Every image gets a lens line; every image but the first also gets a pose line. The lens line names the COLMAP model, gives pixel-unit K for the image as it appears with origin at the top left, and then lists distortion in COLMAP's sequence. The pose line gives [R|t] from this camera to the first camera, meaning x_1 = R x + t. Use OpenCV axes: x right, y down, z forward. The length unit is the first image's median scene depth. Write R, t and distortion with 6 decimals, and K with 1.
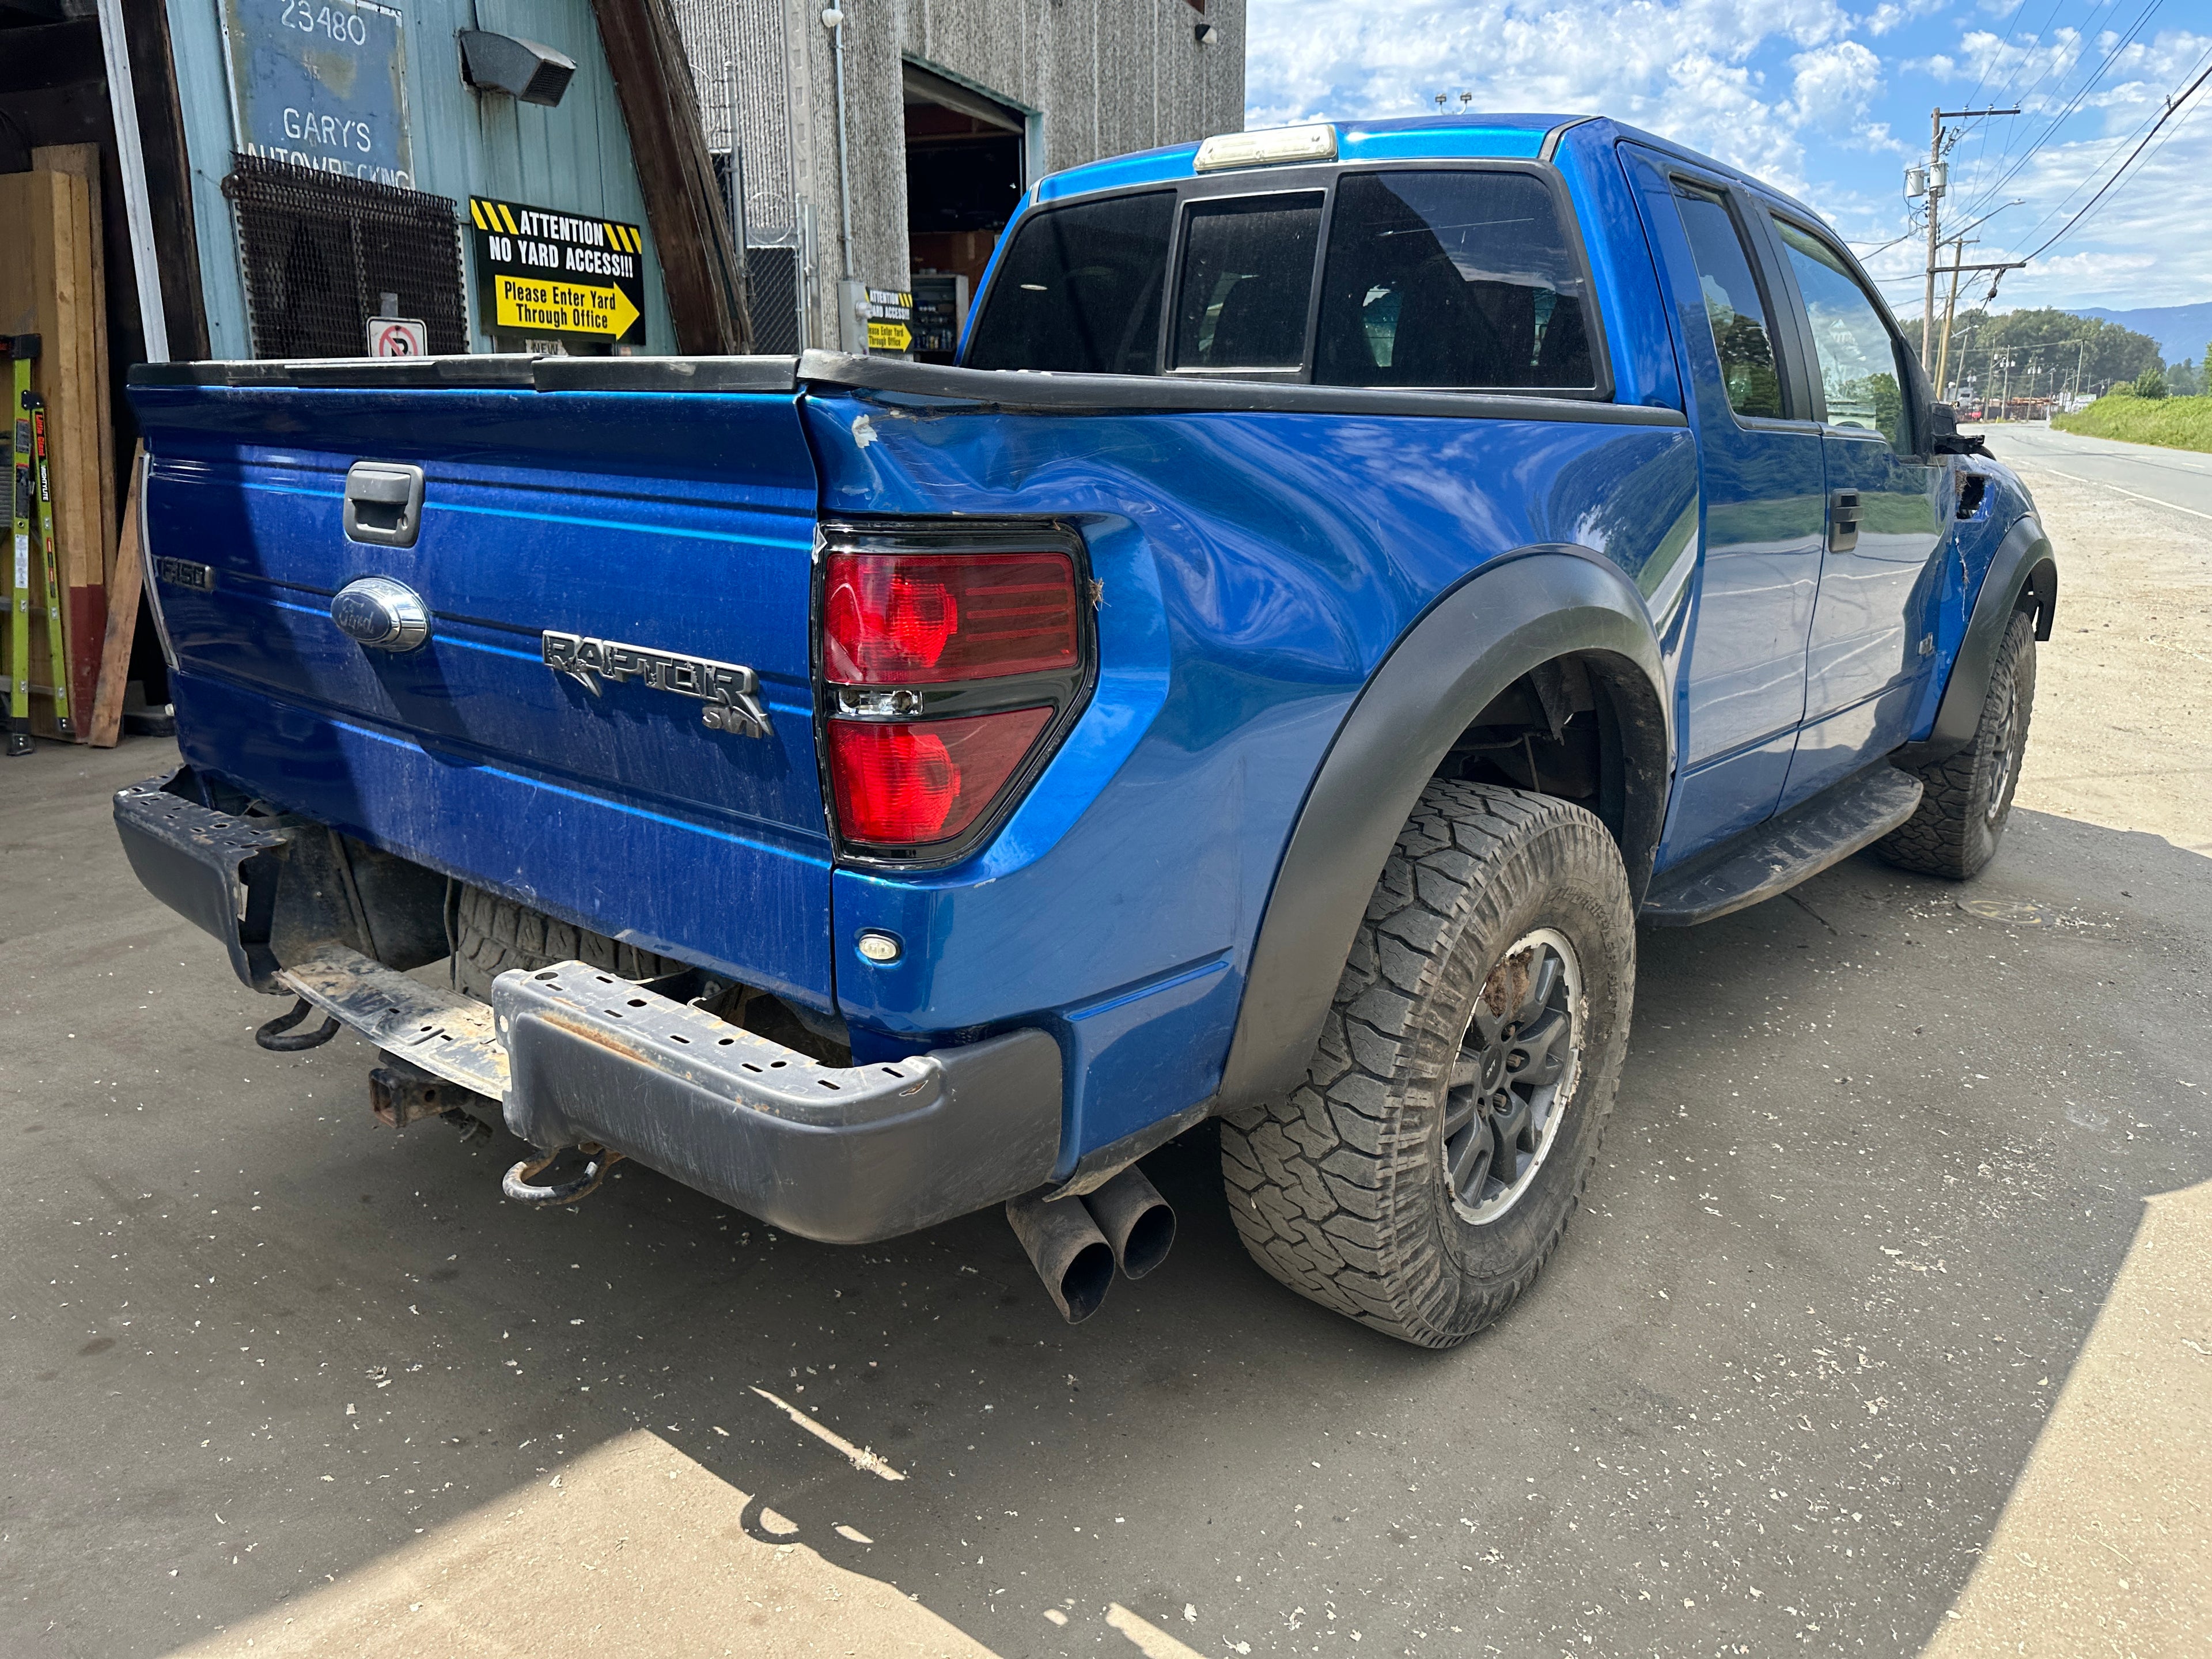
lens RADIAL K [[1557.2, 0, 1115.3], [0, 1557.2, 813.8], [0, 0, 1]] dist [0.037648, -0.050838]
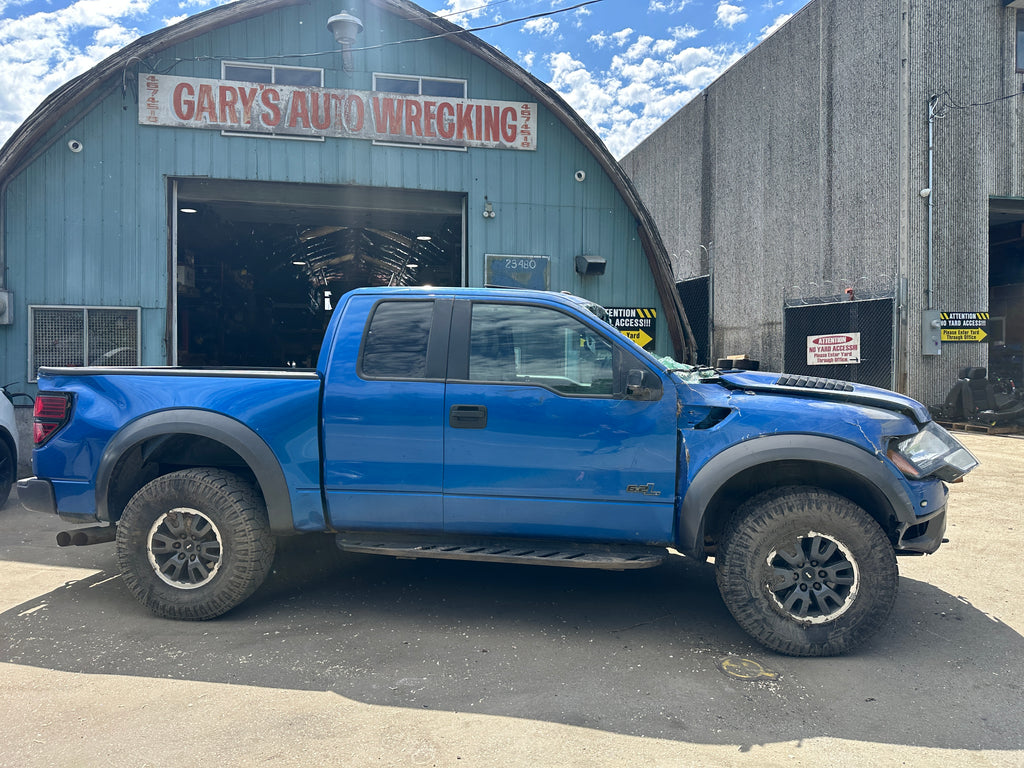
lens RADIAL K [[720.9, 0, 516.3], [0, 720.9, 376.7], [0, 0, 1]] dist [0.037648, -0.050838]
pose [[0.528487, 0.000187, -0.848941, 0.664847], [-0.208746, 0.969327, -0.129736, -0.051999], [0.822877, 0.245776, 0.512316, 0.207370]]
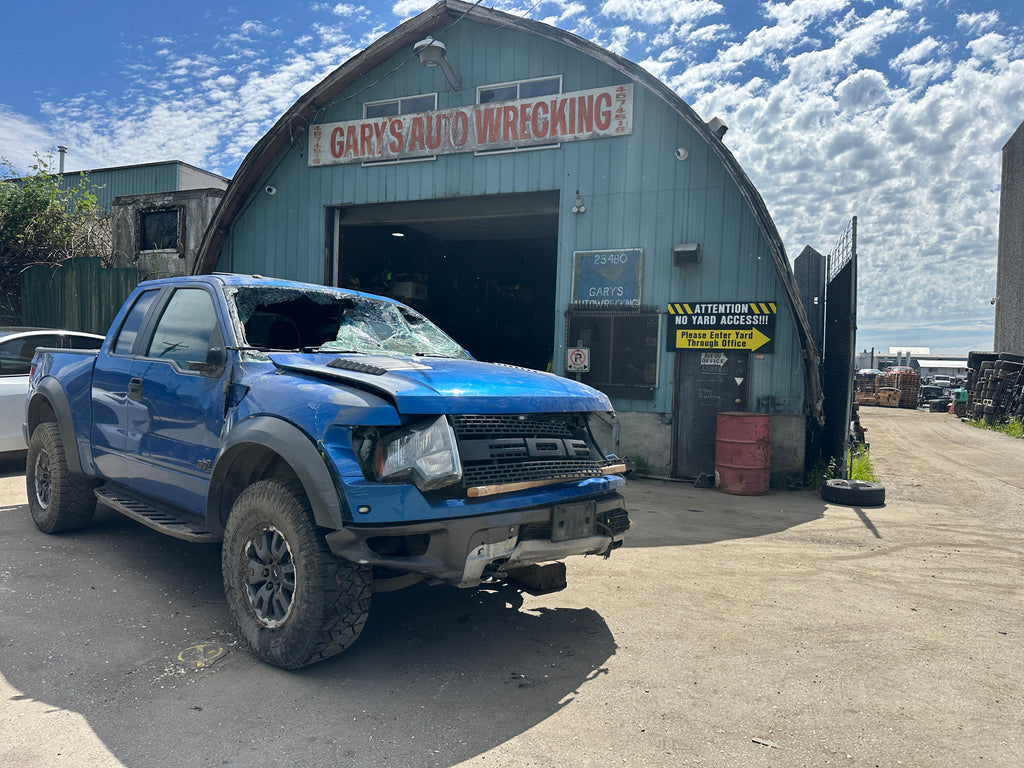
lens RADIAL K [[713.9, 0, 506.9], [0, 713.9, 390.7], [0, 0, 1]] dist [0.056256, -0.086017]
pose [[-0.050712, 0.008145, -0.998680, 0.778737], [-0.284123, 0.958530, 0.022245, -0.180351], [0.957446, 0.284876, -0.046295, 0.766287]]
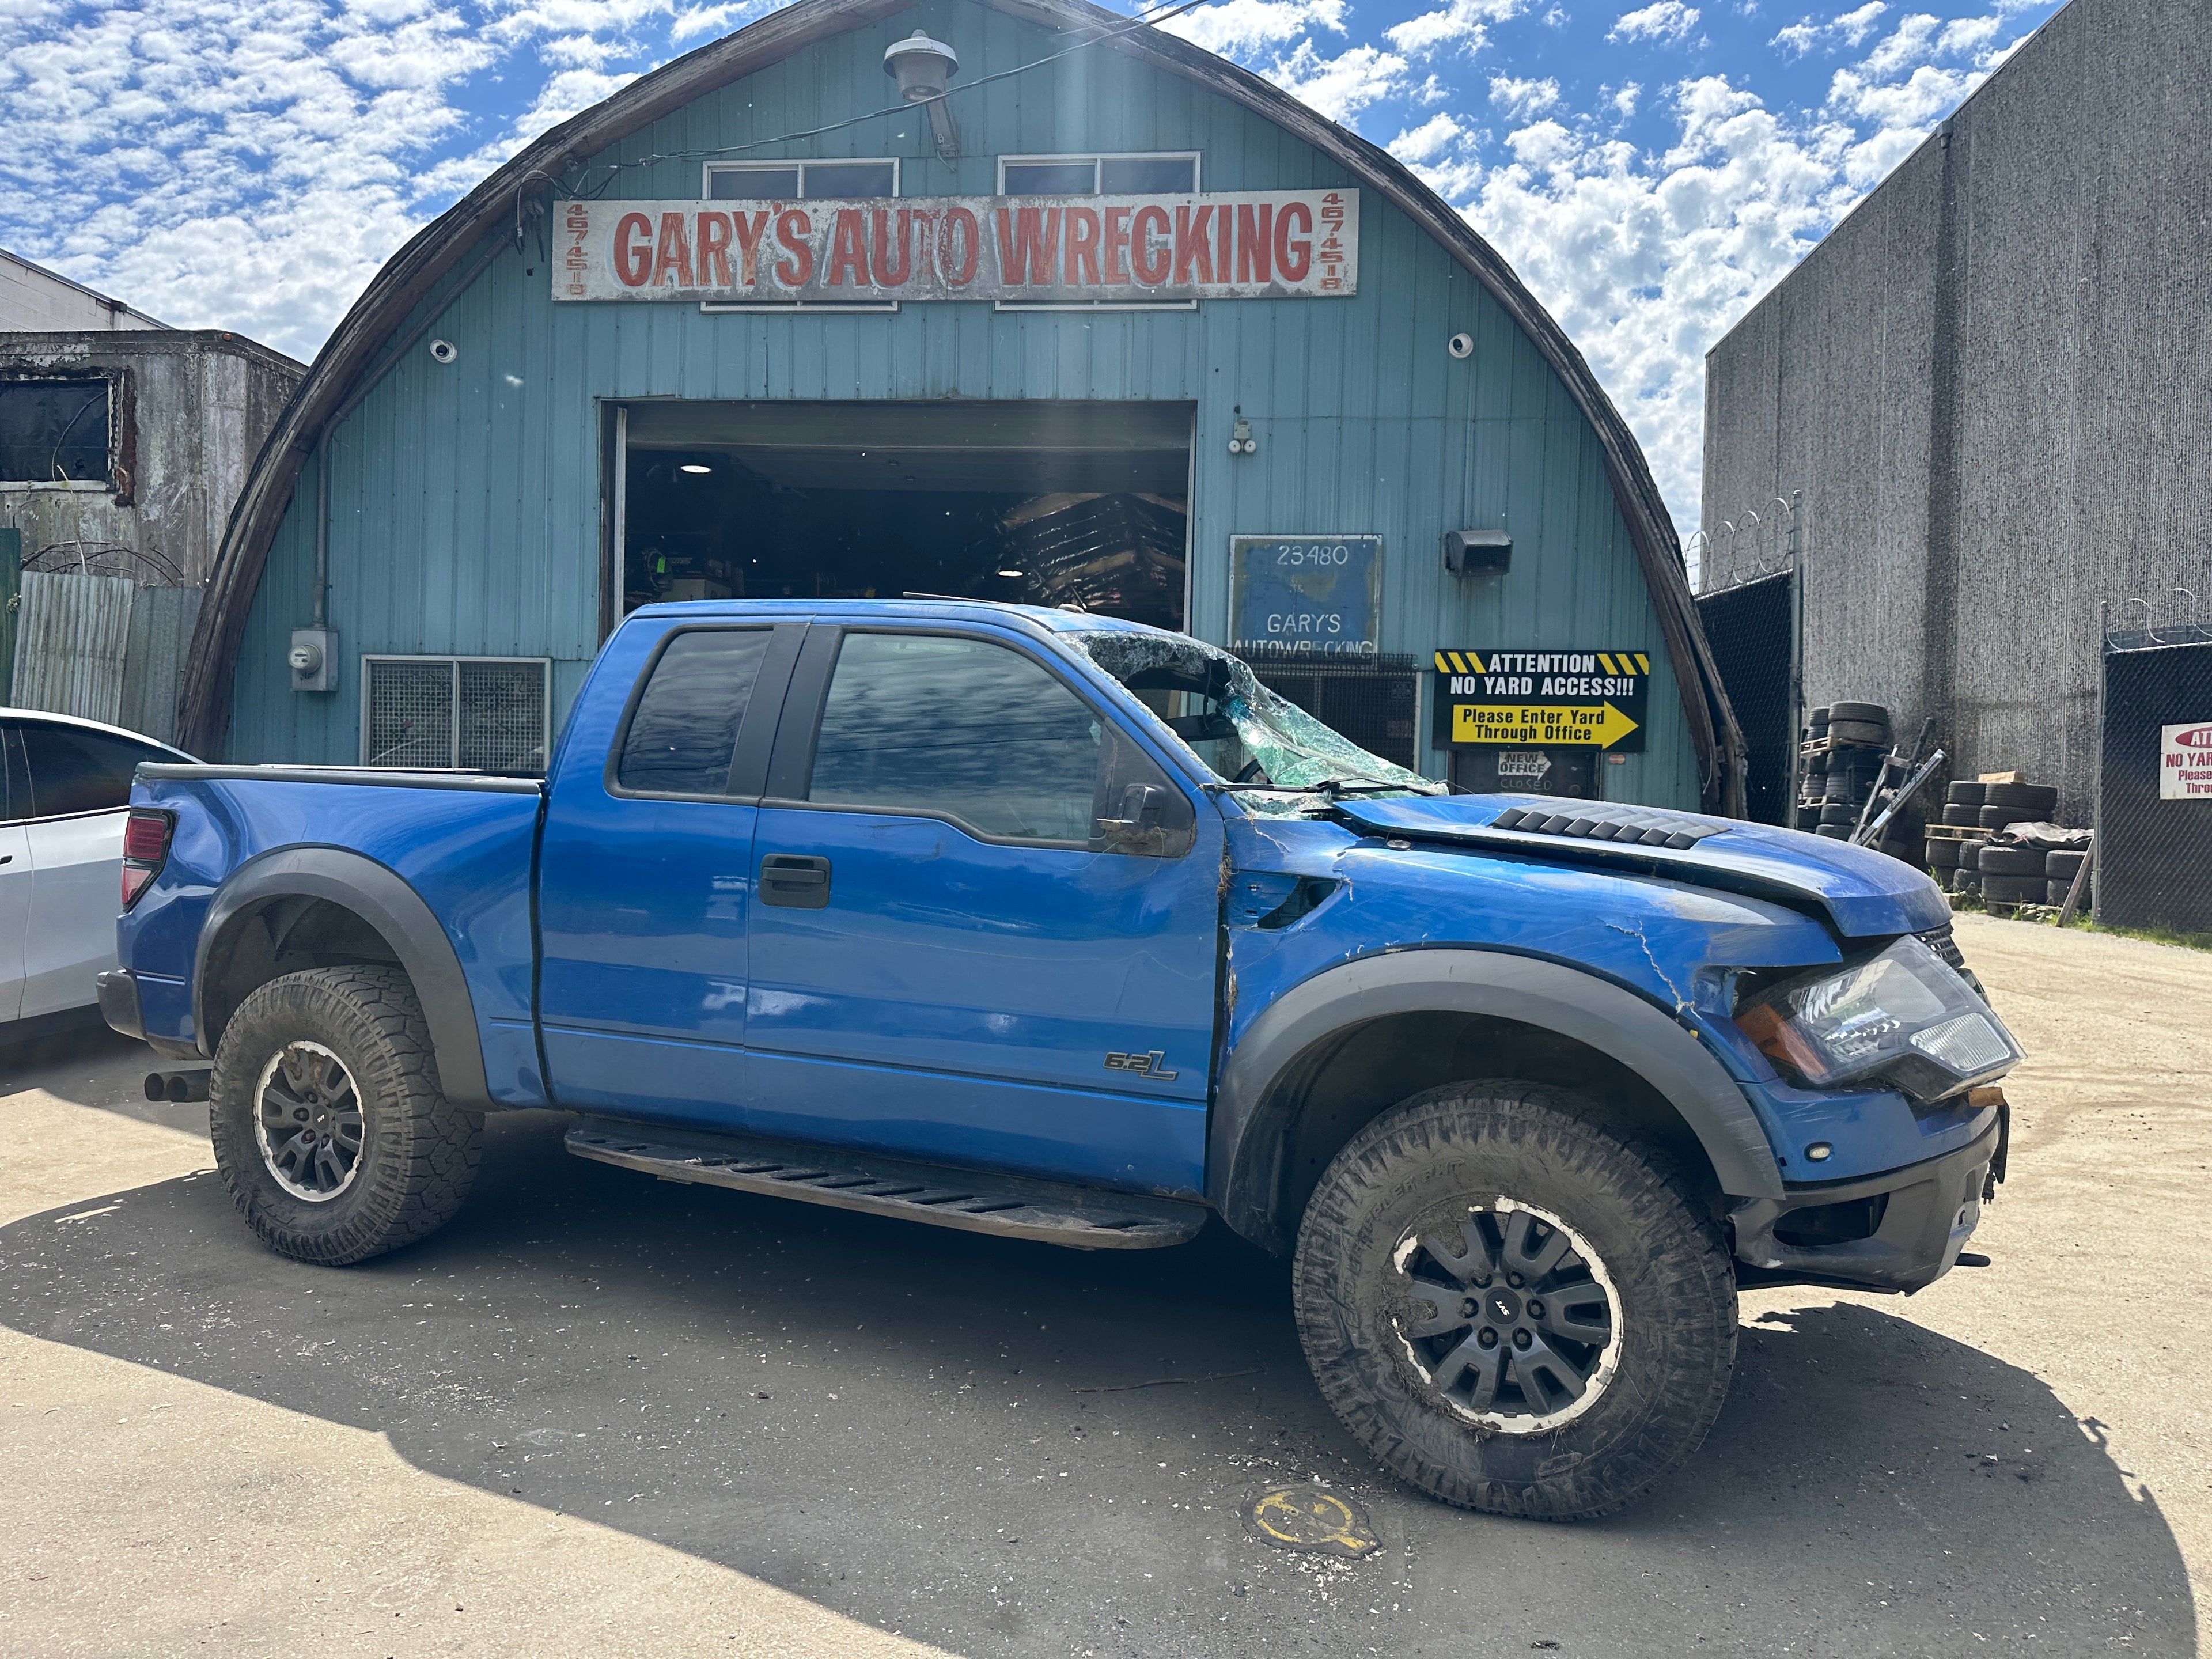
lens RADIAL K [[1552.2, 0, 1114.2], [0, 1552.2, 823.4], [0, 0, 1]] dist [0.036316, -0.047603]
pose [[0.262864, 0.014829, -0.964719, 0.724275], [-0.257897, 0.964580, -0.055444, -0.100857], [0.929727, 0.263372, 0.257377, 0.412399]]
